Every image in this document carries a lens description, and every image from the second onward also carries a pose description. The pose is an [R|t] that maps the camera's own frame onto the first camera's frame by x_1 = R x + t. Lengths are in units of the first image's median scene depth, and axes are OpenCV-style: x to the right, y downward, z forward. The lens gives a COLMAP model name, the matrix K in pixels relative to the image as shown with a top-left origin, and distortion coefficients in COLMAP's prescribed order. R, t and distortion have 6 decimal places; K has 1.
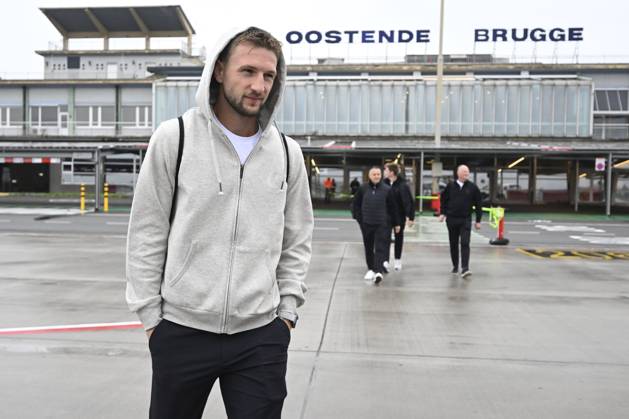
lens RADIAL K [[1196.8, 0, 297.5], [0, 1196.8, 257.4], [0, 0, 1]] dist [-0.000090, 0.082544]
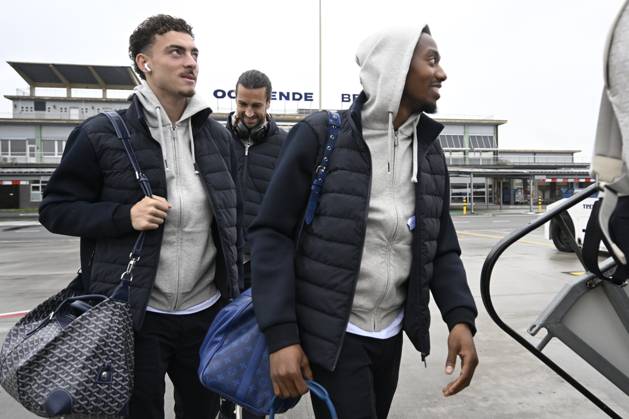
lens RADIAL K [[802.7, 0, 422.2], [0, 802.7, 190.7], [0, 0, 1]] dist [-0.005654, 0.021469]
pose [[0.858772, -0.019579, 0.511983, -0.276733], [0.052792, 0.997332, -0.050412, -0.008219], [-0.509630, 0.070321, 0.857515, 0.066081]]
